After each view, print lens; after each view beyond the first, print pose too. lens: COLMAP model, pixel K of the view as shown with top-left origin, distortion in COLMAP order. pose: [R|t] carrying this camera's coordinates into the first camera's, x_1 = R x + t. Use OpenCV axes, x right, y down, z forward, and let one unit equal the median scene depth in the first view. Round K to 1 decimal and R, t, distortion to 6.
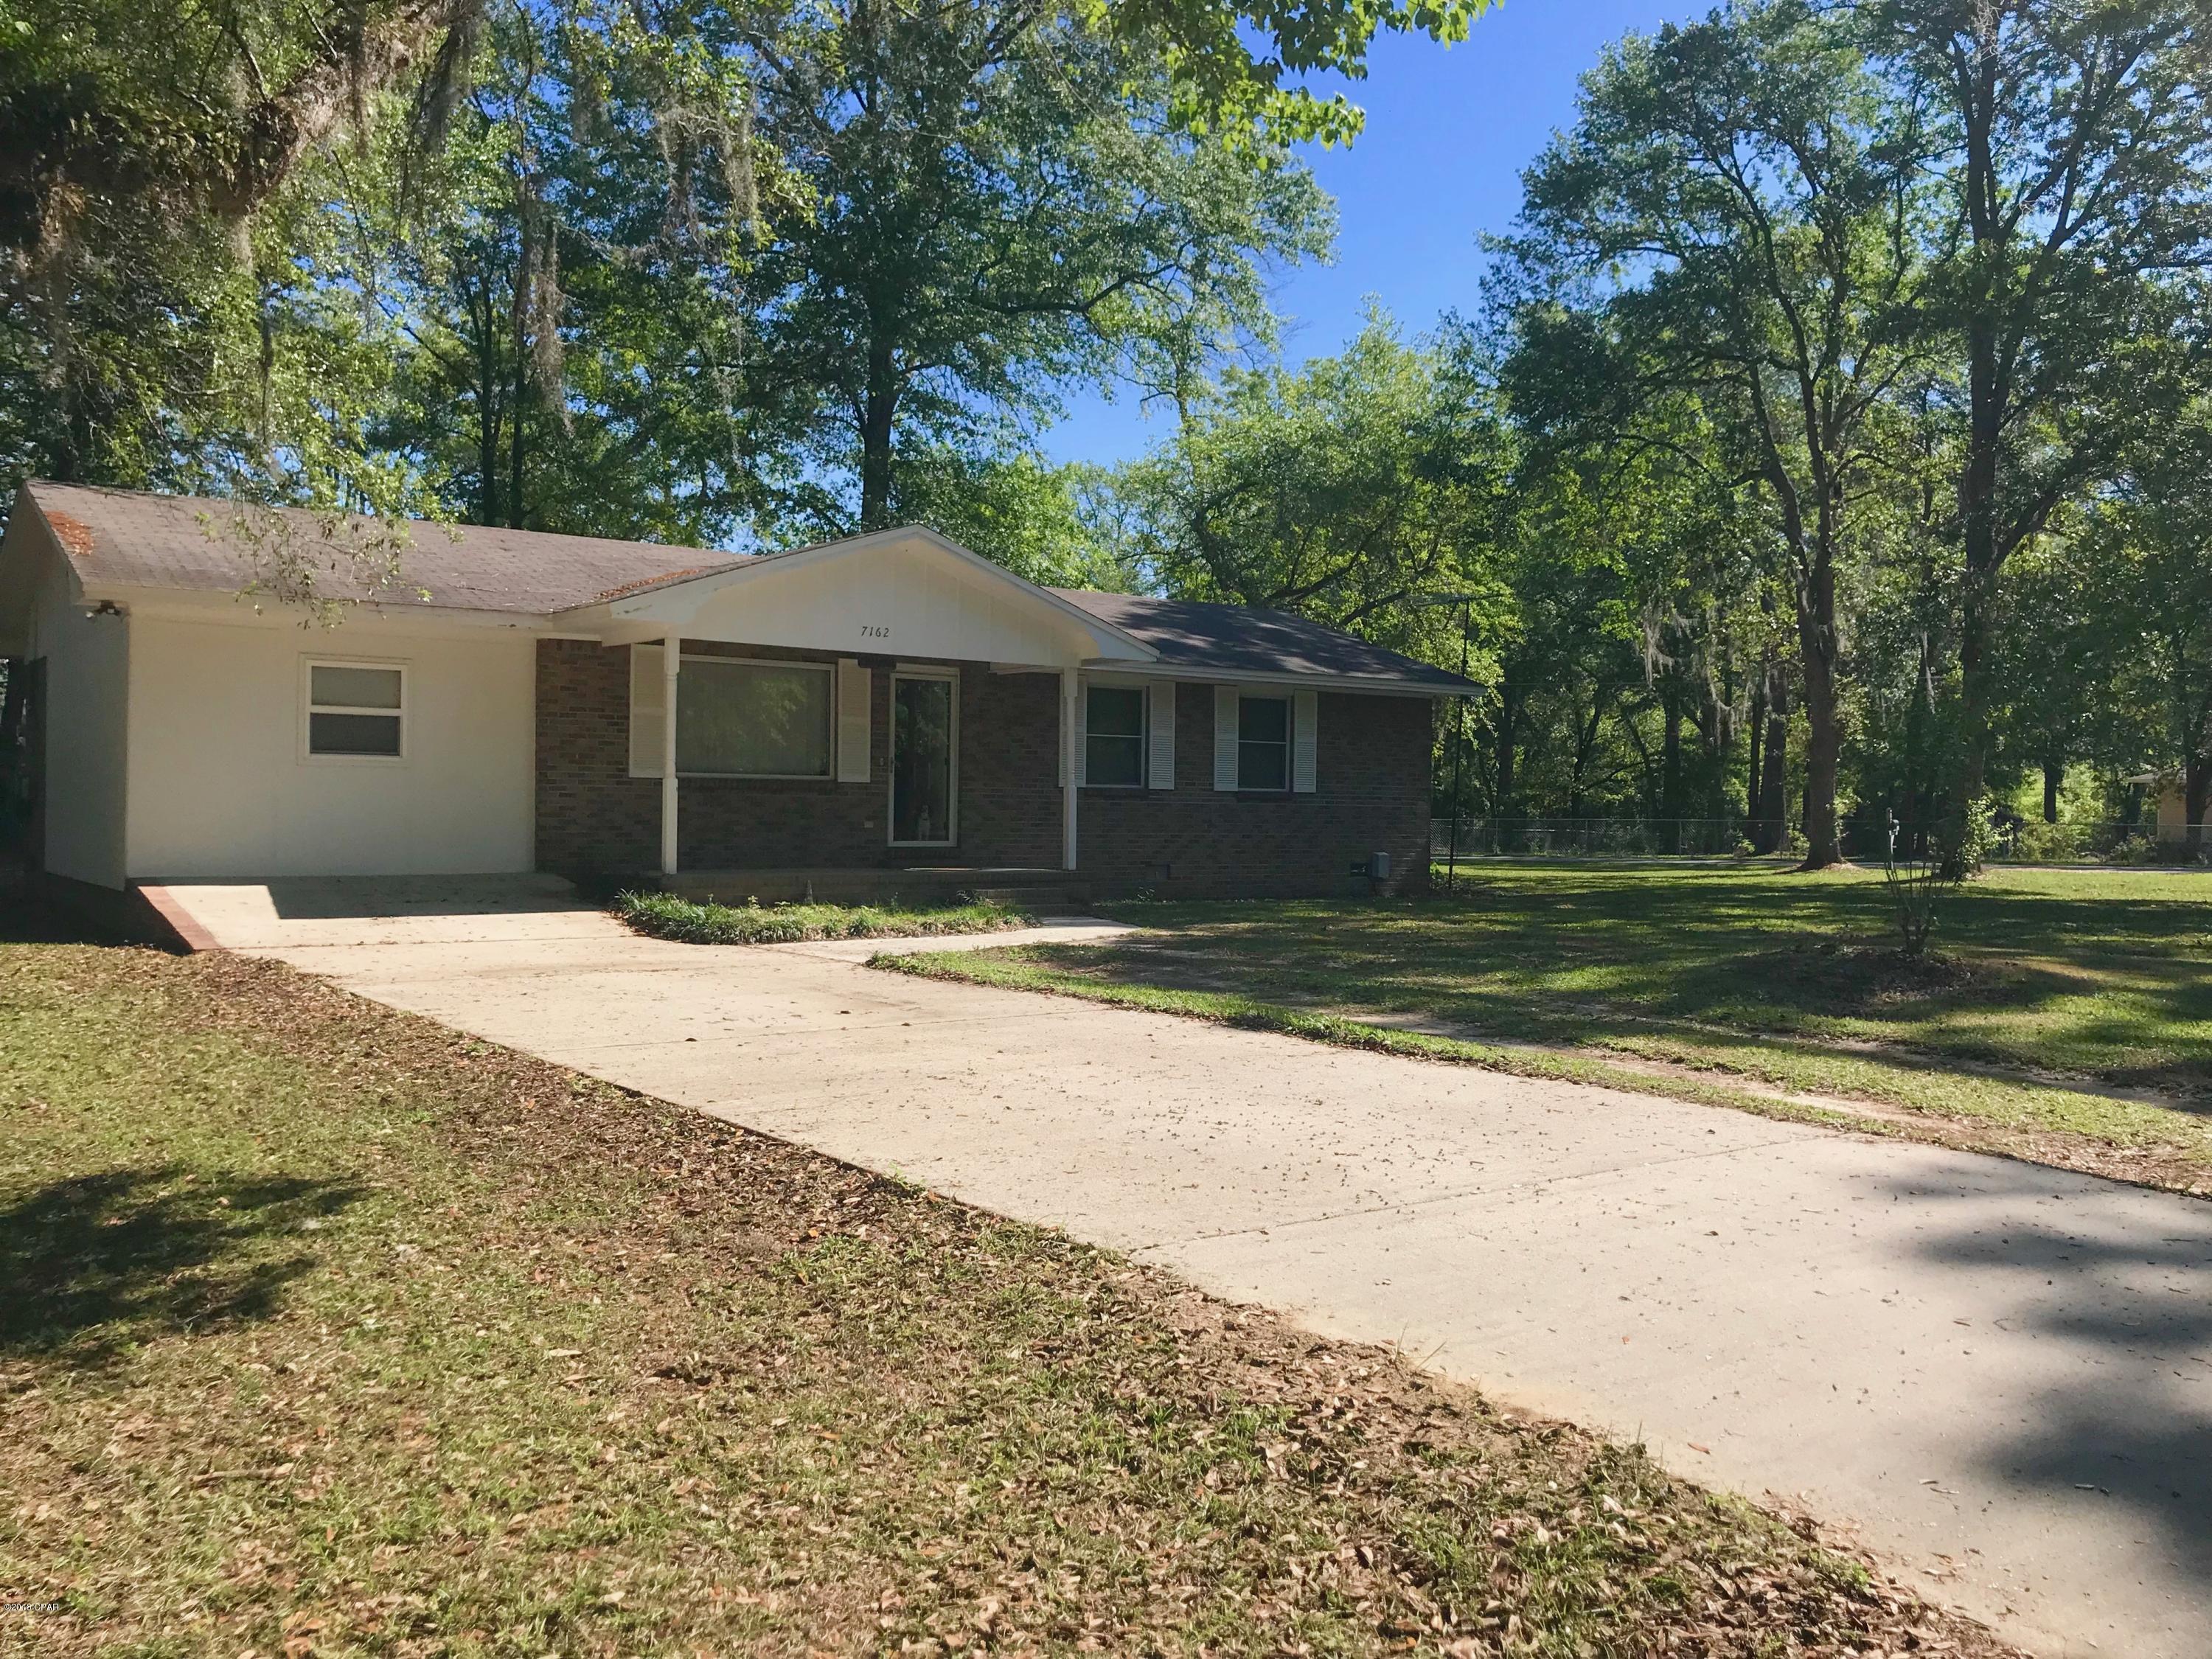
lens RADIAL K [[1797.2, 0, 1106.0], [0, 1797.2, 829.5], [0, 0, 1]] dist [0.008723, 0.001482]
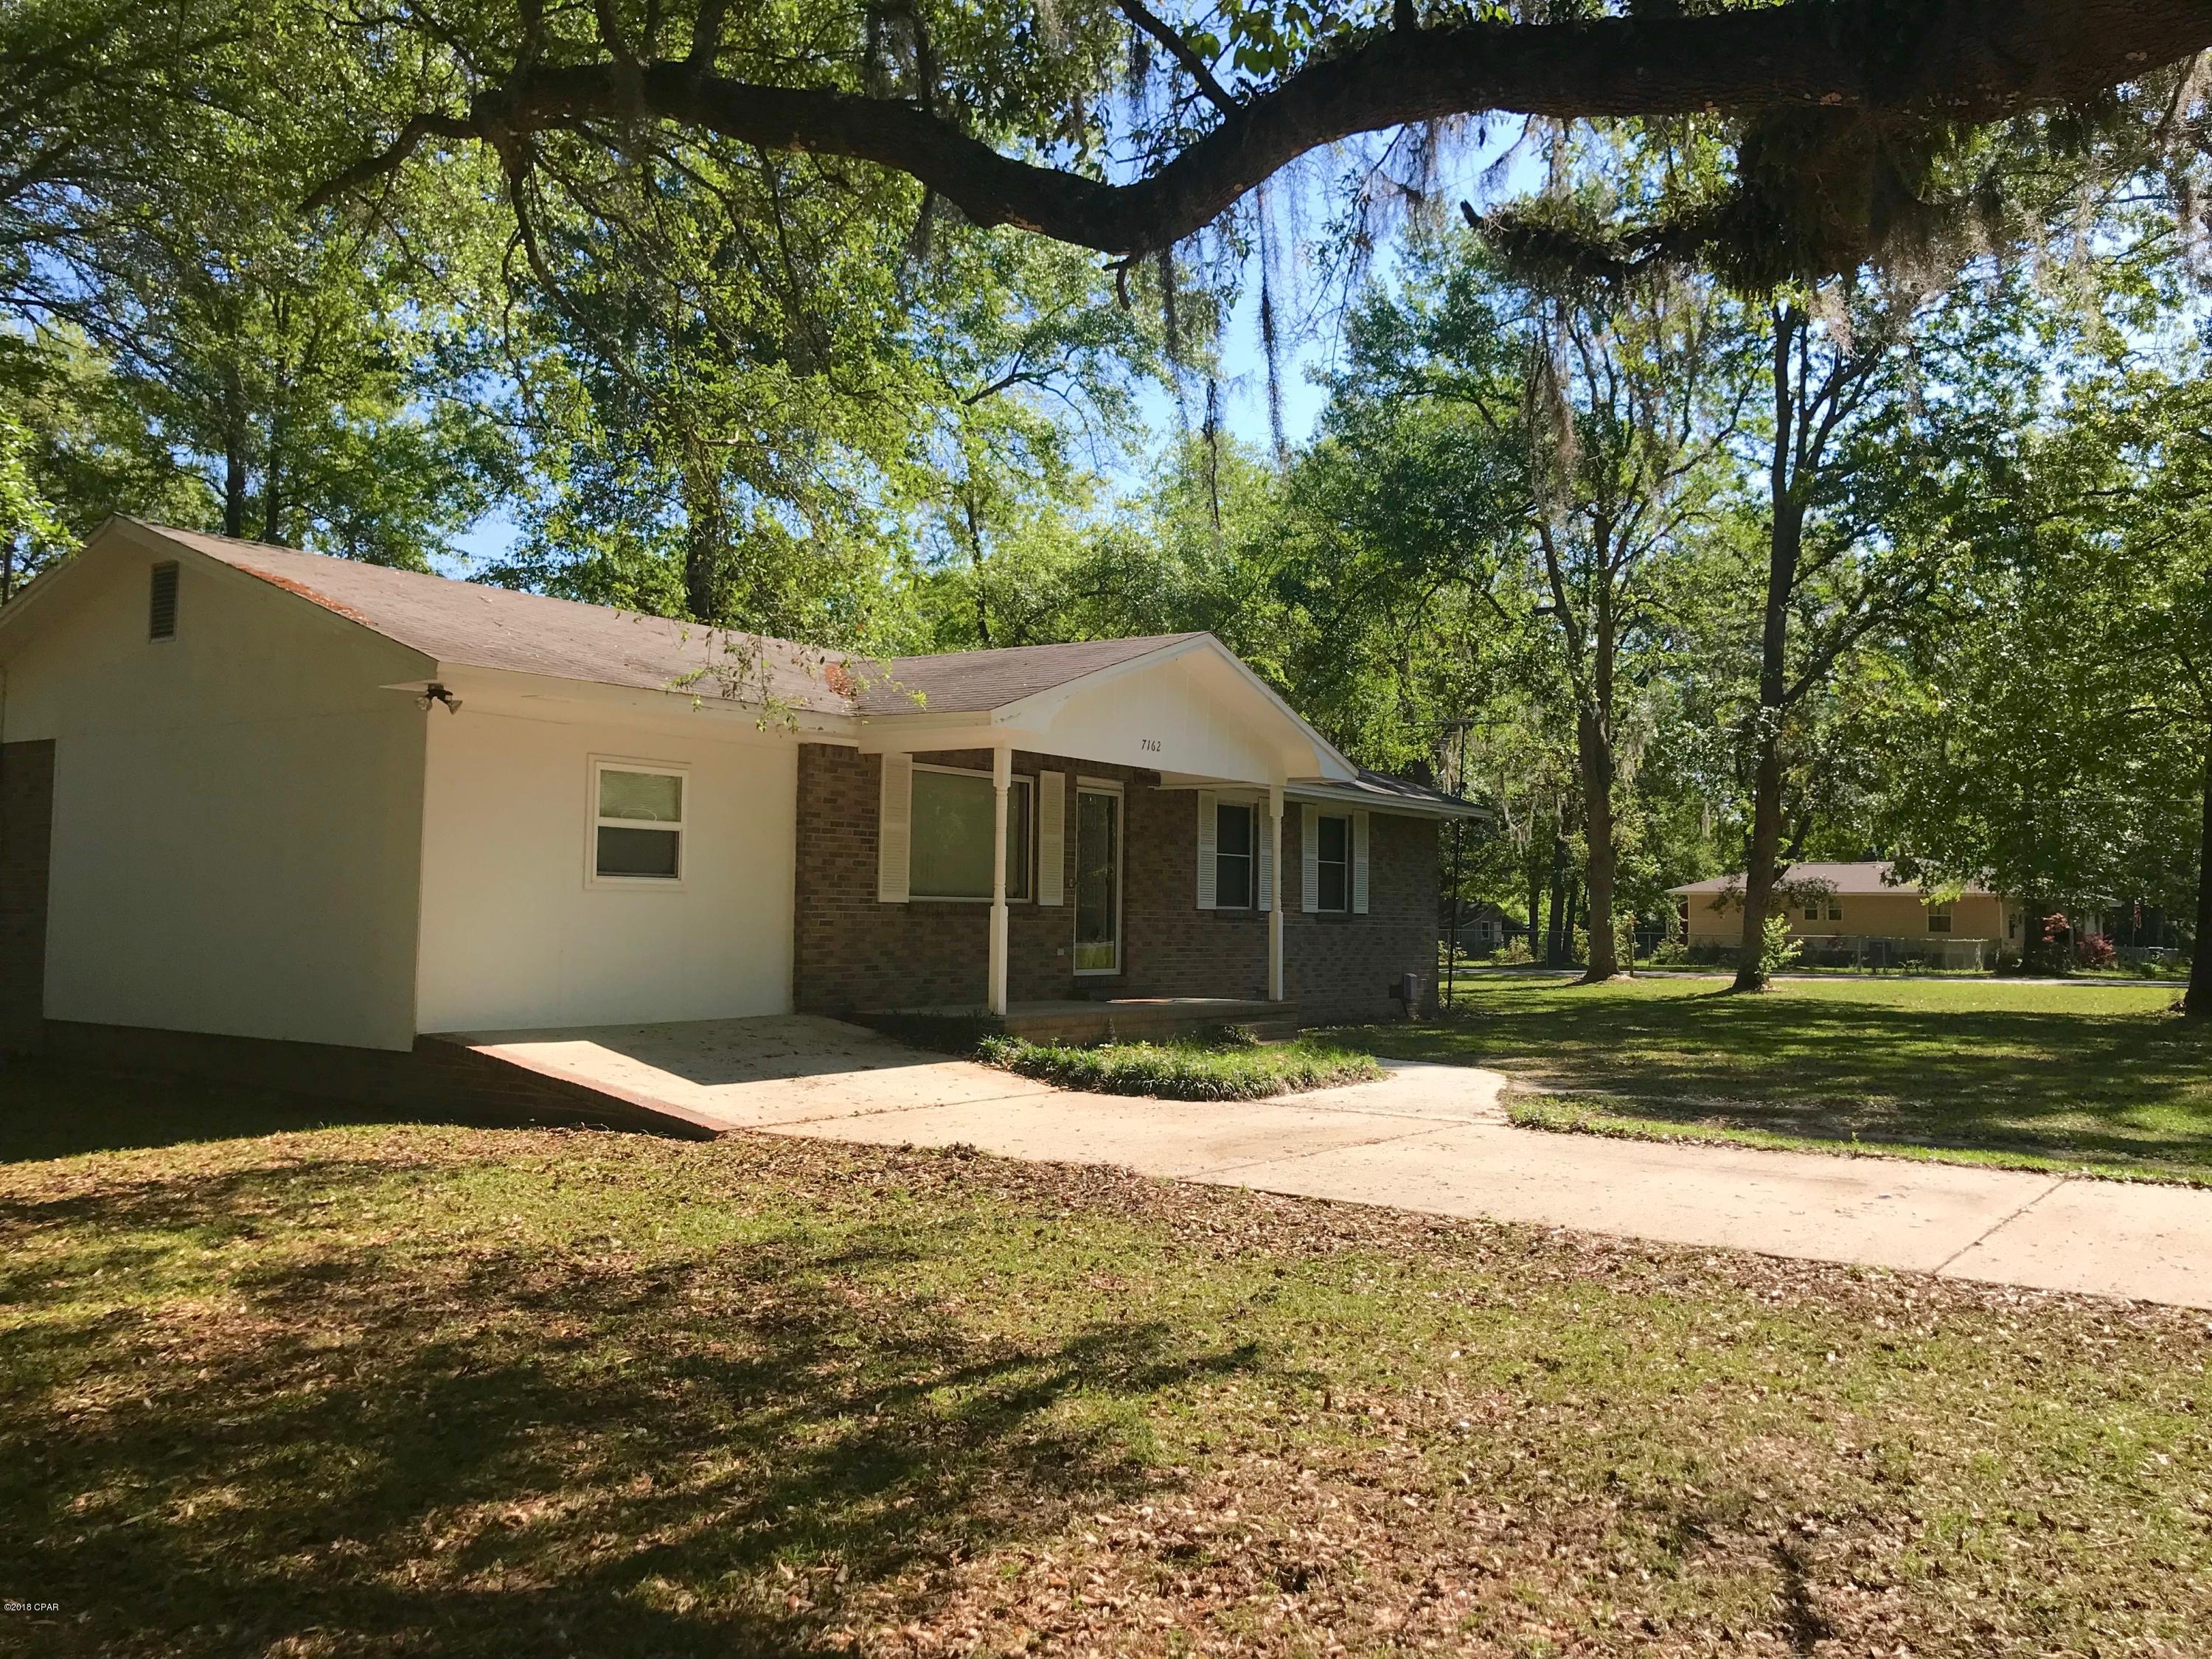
lens RADIAL K [[1793.4, 0, 1106.0], [0, 1793.4, 829.5], [0, 0, 1]] dist [0.001735, 0.000037]
pose [[0.955403, 0.015372, 0.294905, -0.427666], [0.001711, 0.998339, -0.057581, -0.014688], [-0.295300, 0.055518, 0.953790, 0.139723]]
